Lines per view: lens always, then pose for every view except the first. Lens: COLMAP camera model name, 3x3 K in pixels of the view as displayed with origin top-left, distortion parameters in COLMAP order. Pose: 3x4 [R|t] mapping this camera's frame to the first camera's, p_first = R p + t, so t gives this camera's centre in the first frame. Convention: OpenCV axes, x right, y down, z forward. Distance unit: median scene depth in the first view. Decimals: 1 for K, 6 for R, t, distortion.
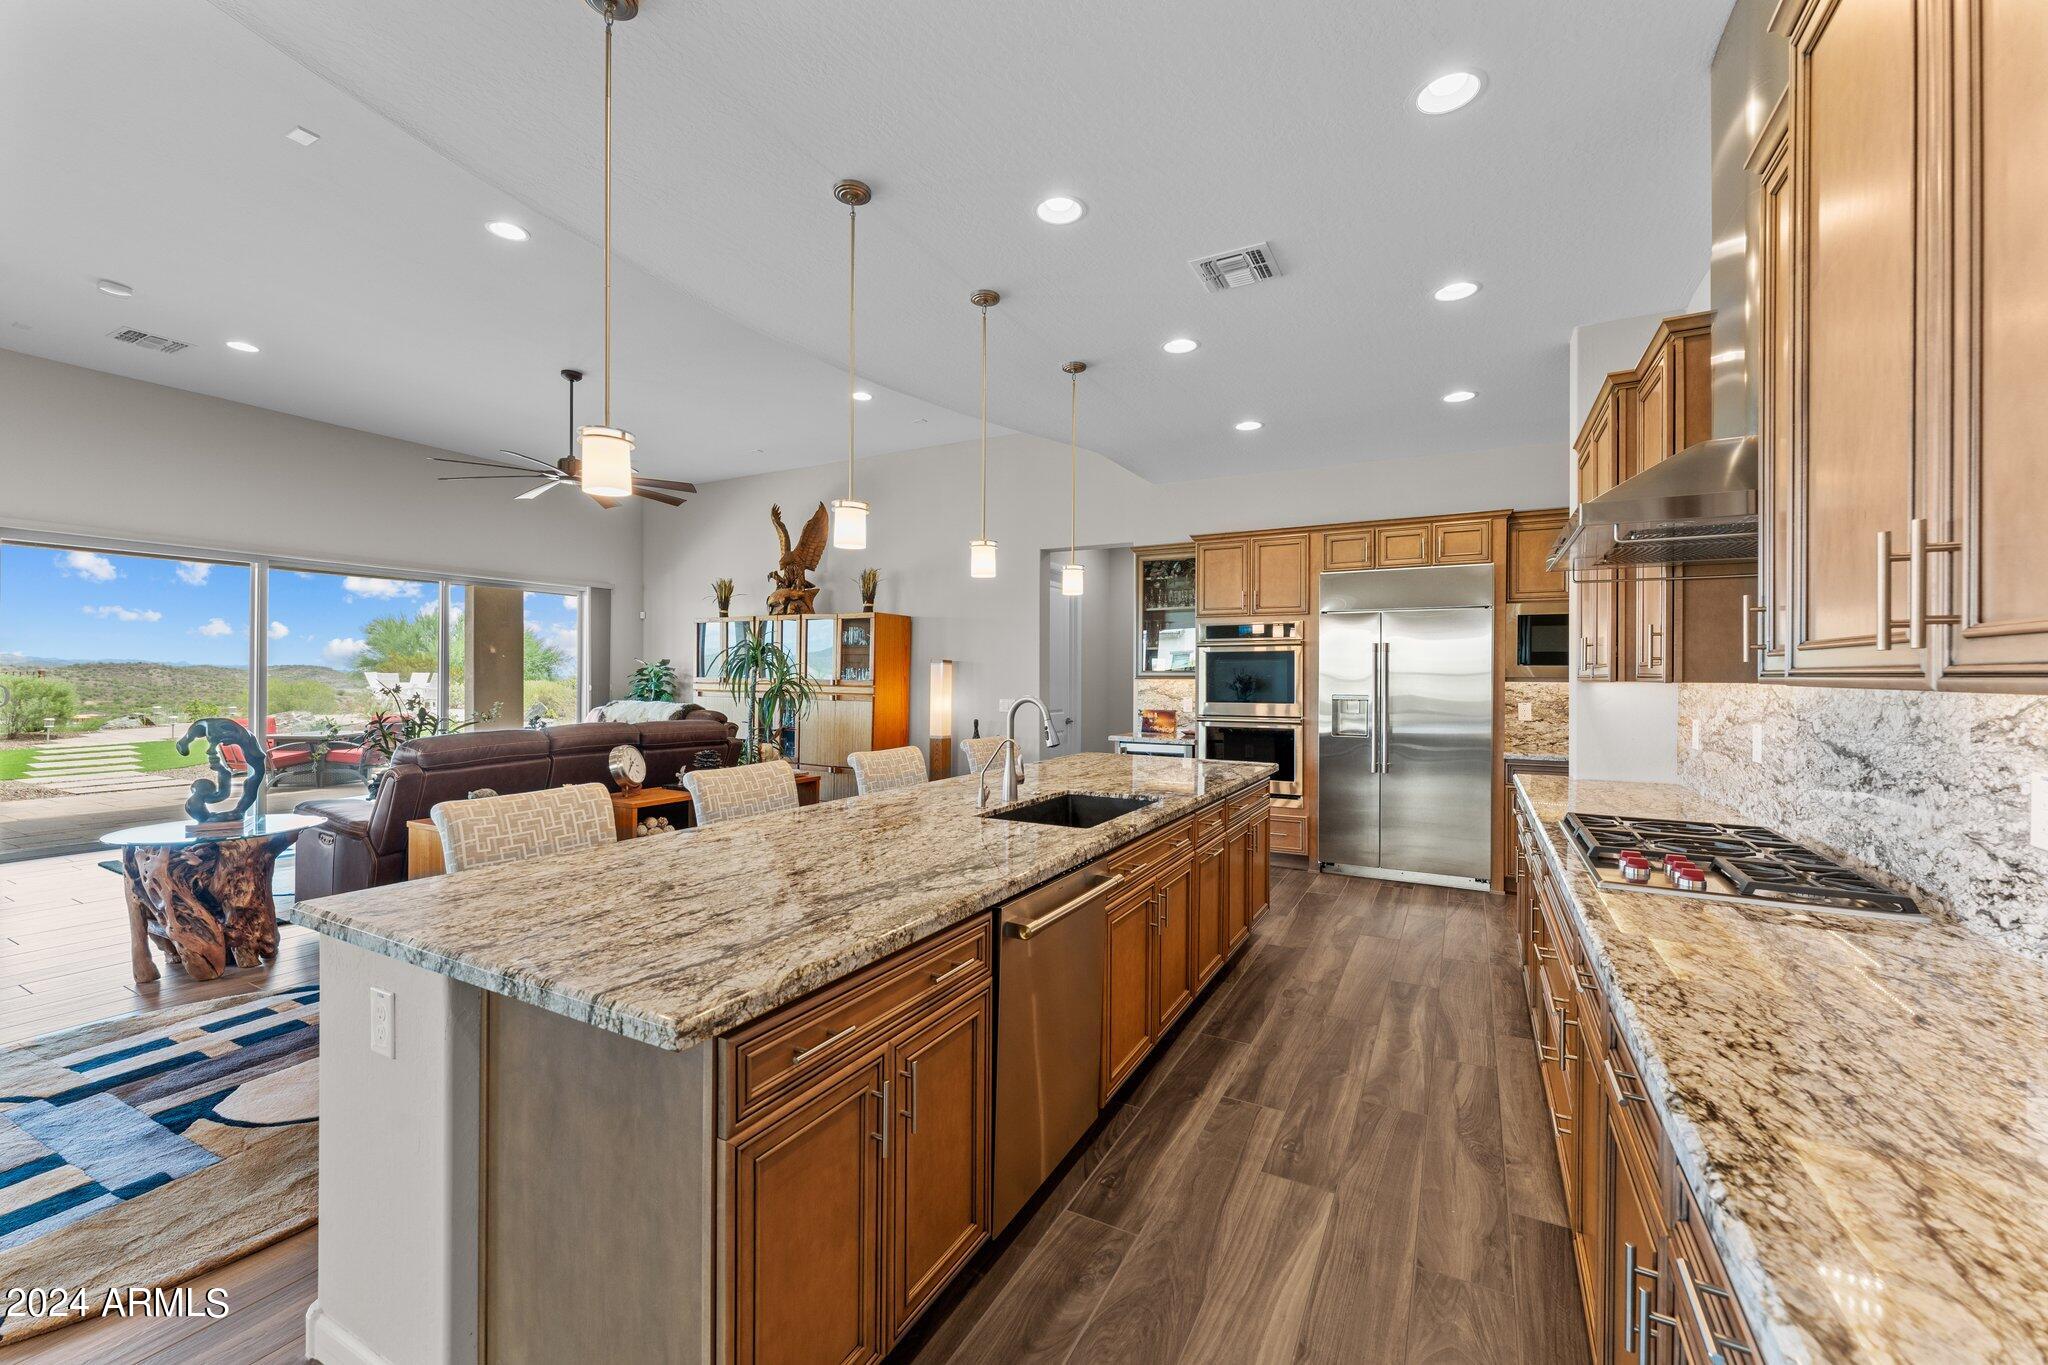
lens RADIAL K [[816.3, 0, 1026.7], [0, 816.3, 677.1], [0, 0, 1]] dist [0.001195, 0.000115]
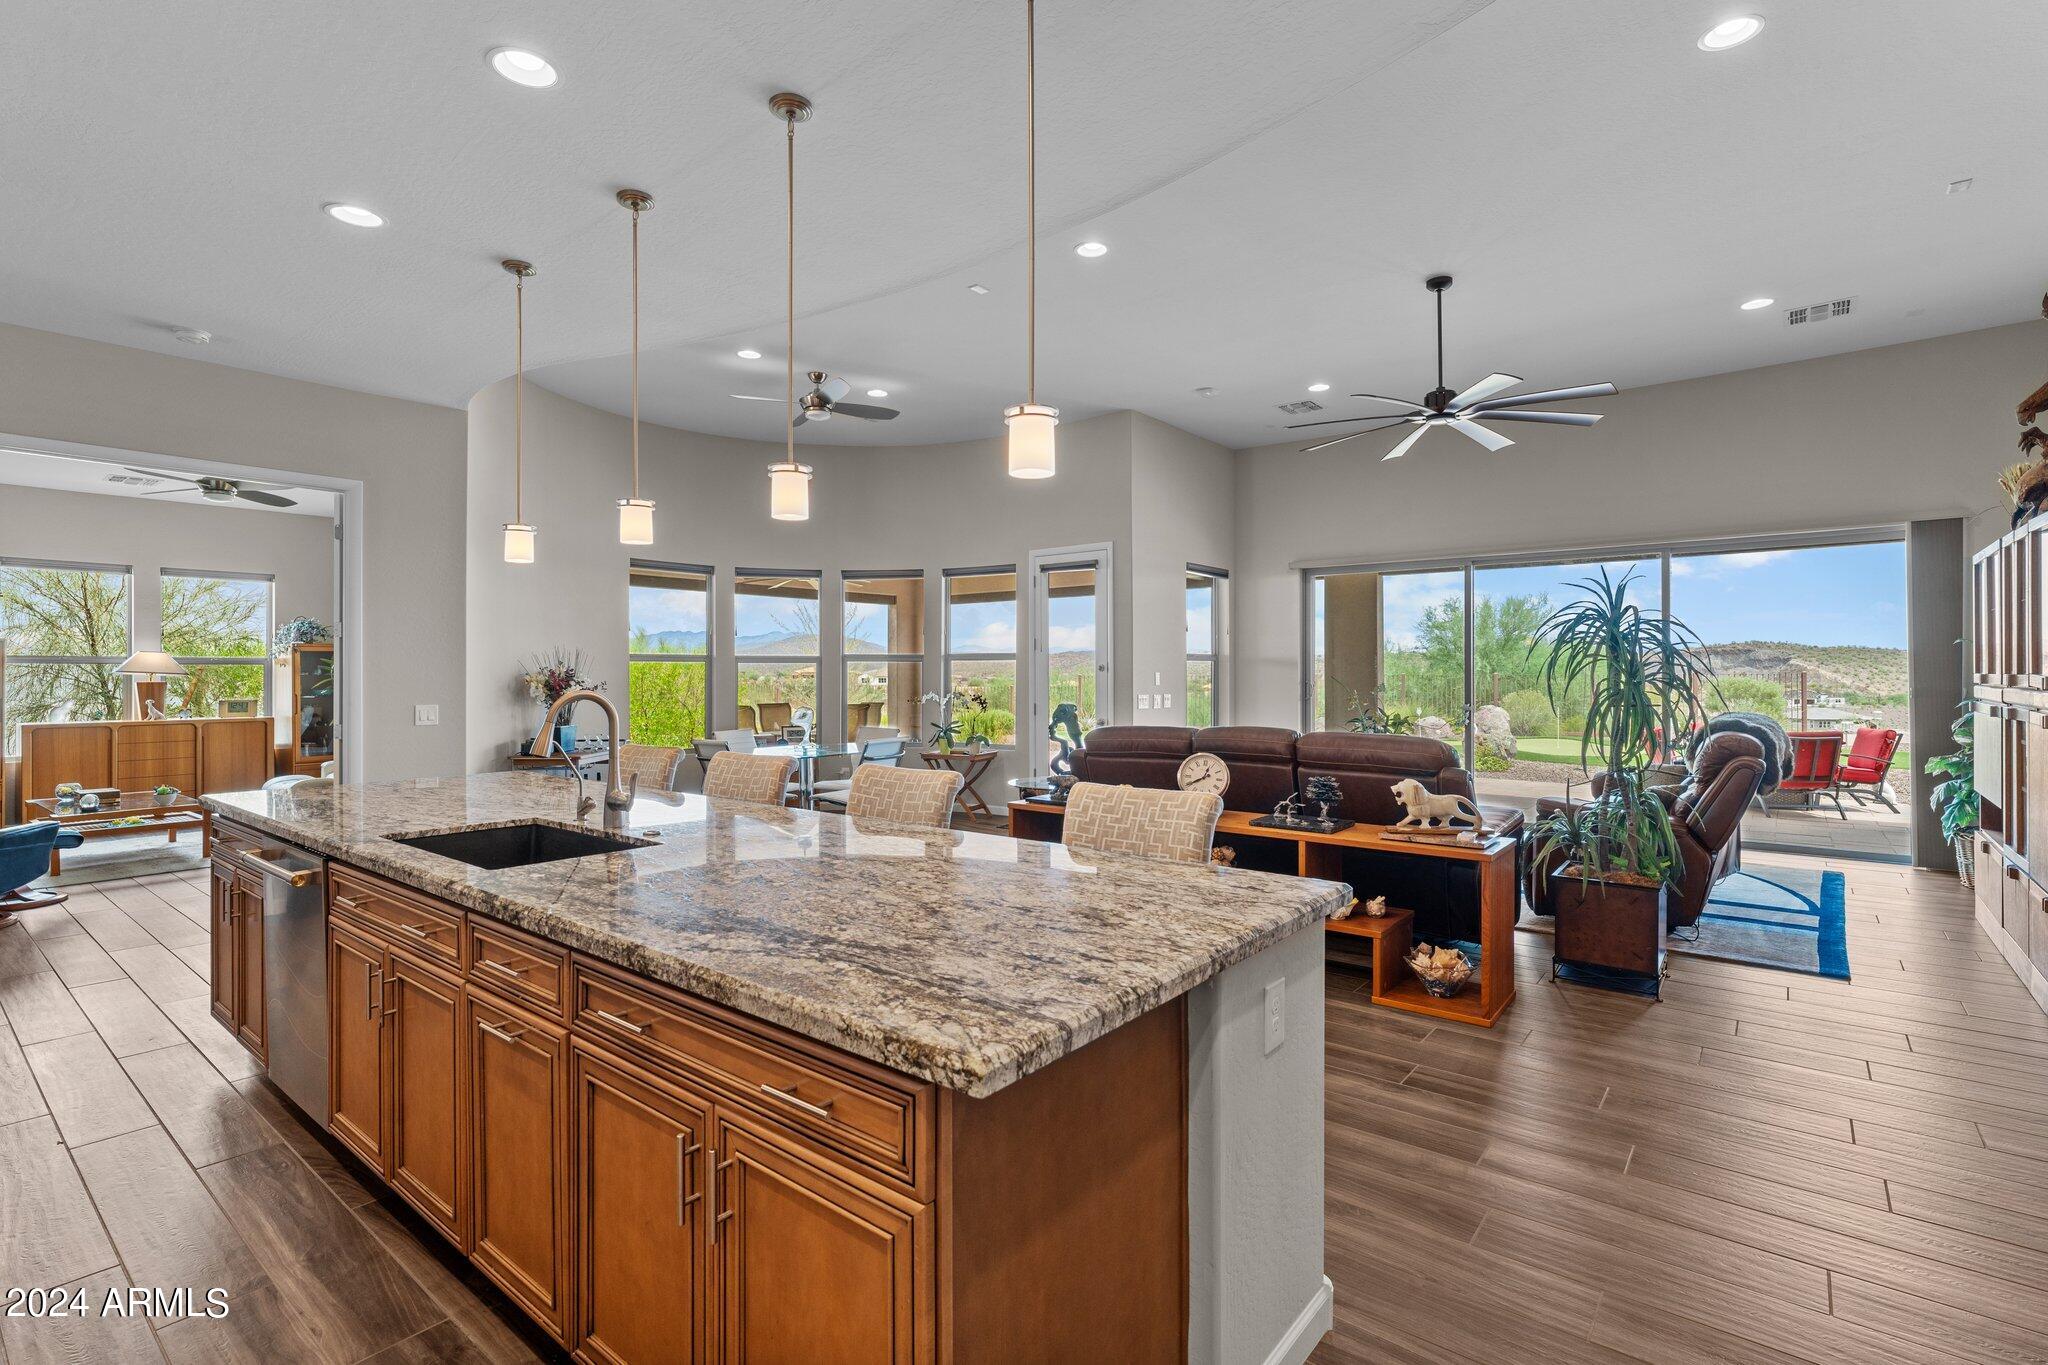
lens RADIAL K [[956.8, 0, 1018.5], [0, 956.8, 672.7], [0, 0, 1]] dist [-0.000806, -0.000347]
pose [[-0.181270, -0.004893, -0.983421, 0.733834], [0.001382, 0.999985, -0.005230, 0.005836], [0.983432, -0.002307, -0.181260, 1.411013]]
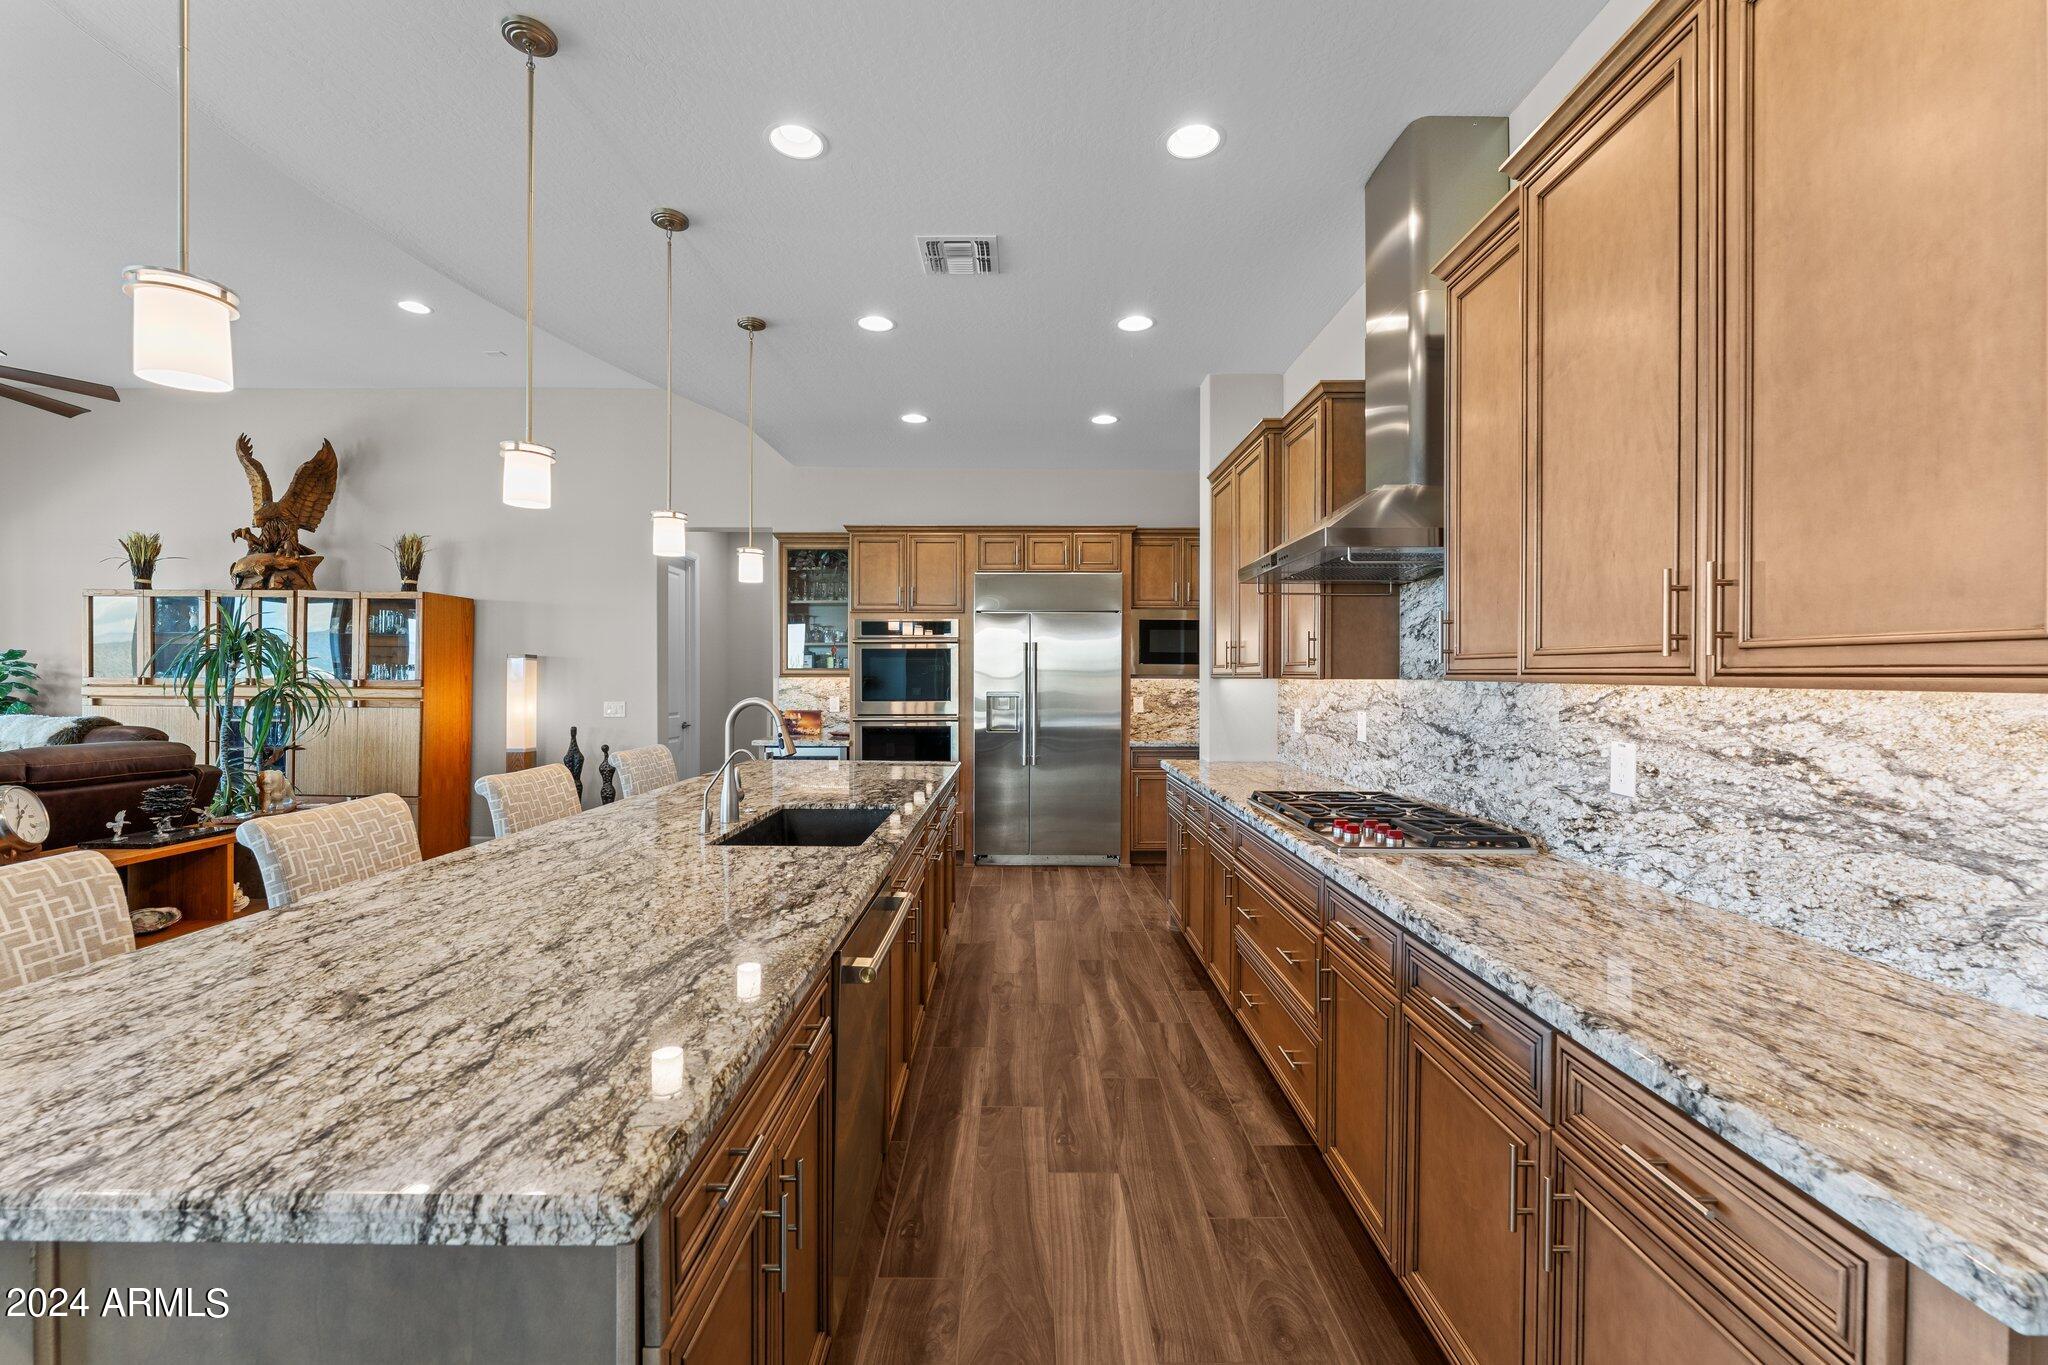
lens RADIAL K [[840.0, 0, 1022.9], [0, 840.0, 680.6], [0, 0, 1]] dist [-0.003710, -0.000124]
pose [[0.878815, -0.005858, 0.477128, -0.154540], [0.002317, 0.999965, 0.008009, -0.001727], [-0.477158, -0.005933, 0.878798, 0.081966]]
